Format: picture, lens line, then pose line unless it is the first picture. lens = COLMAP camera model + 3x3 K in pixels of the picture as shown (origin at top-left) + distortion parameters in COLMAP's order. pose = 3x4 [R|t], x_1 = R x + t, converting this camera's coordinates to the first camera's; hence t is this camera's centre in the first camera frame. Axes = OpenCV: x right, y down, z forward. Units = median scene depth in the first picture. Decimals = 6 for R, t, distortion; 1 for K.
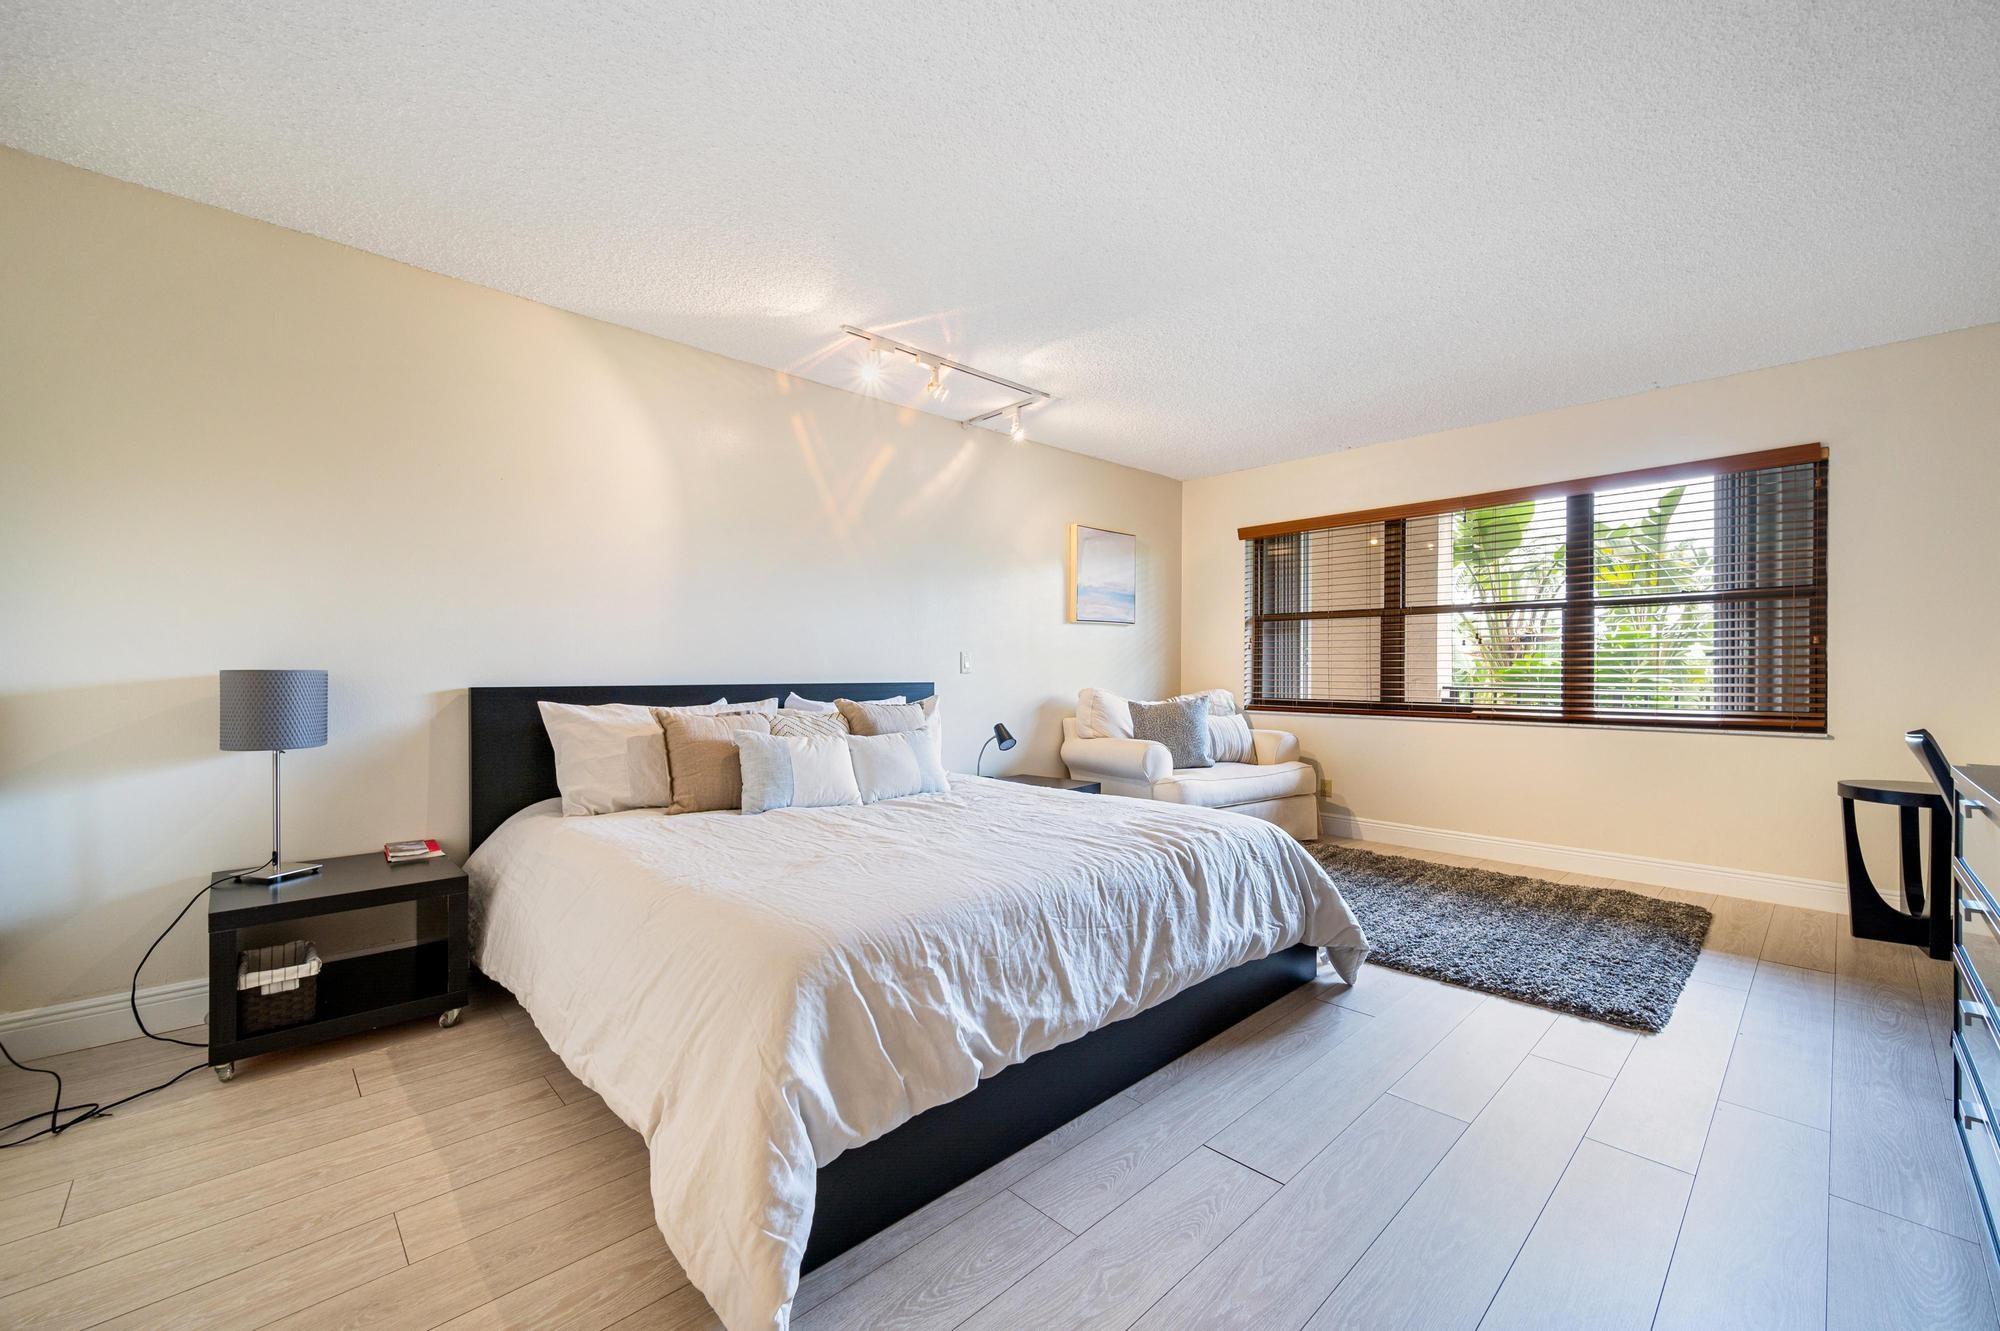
lens RADIAL K [[797.4, 0, 996.8], [0, 797.4, 658.2], [0, 0, 1]] dist [-0.002822, 0.000064]
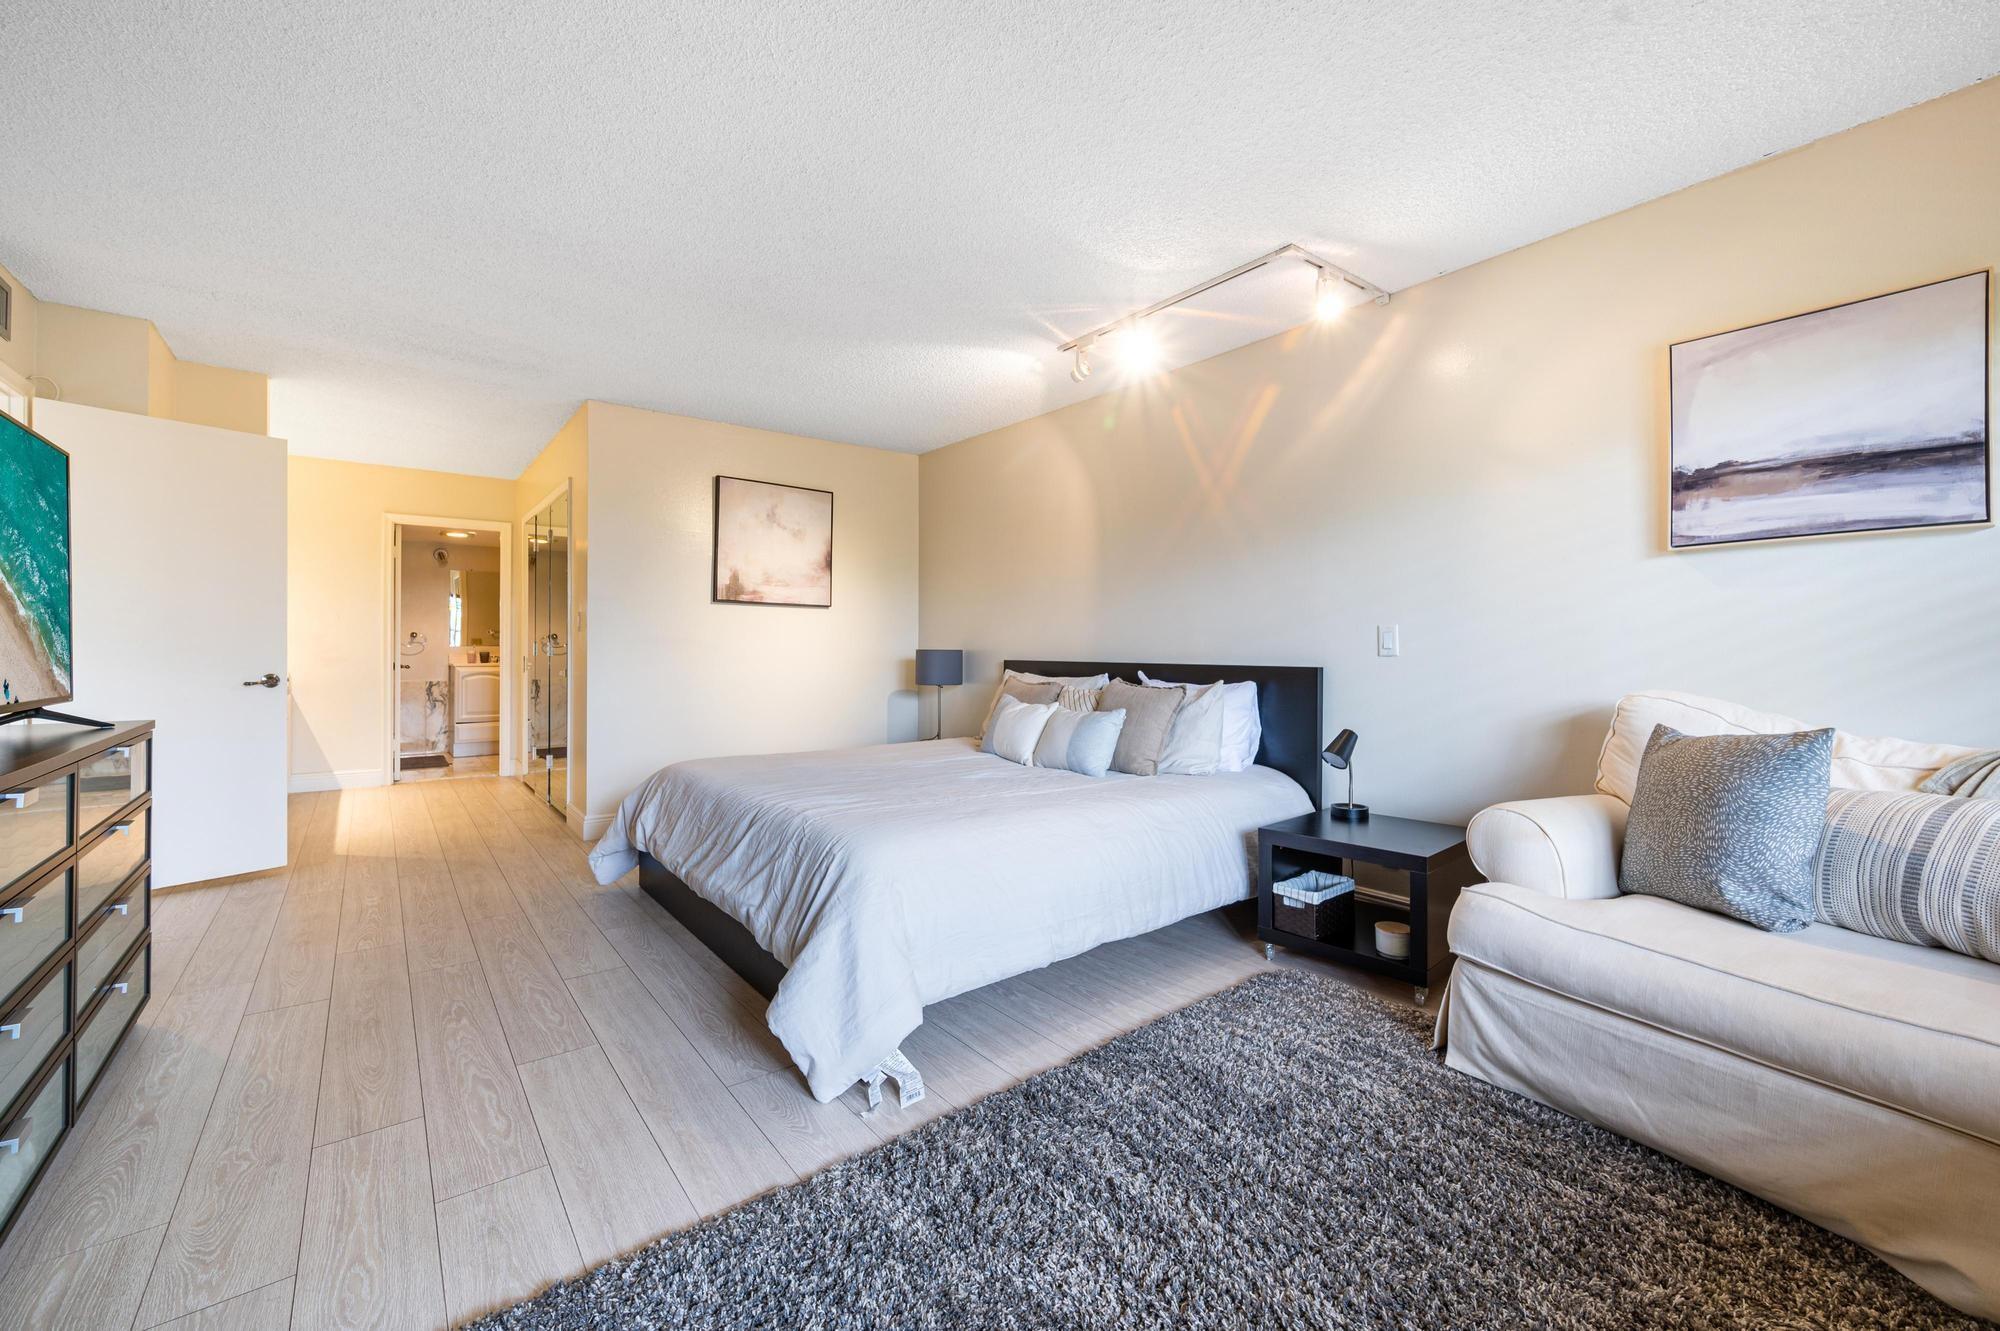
lens RADIAL K [[797.4, 0, 996.4], [0, 797.4, 663.8], [0, 0, 1]] dist [-0.002822, 0.000064]
pose [[-0.080097, 0.003721, -0.996780, 0.802251], [-0.003517, 0.999986, 0.004016, 0.028287], [0.996781, 0.003827, -0.080083, 0.870844]]
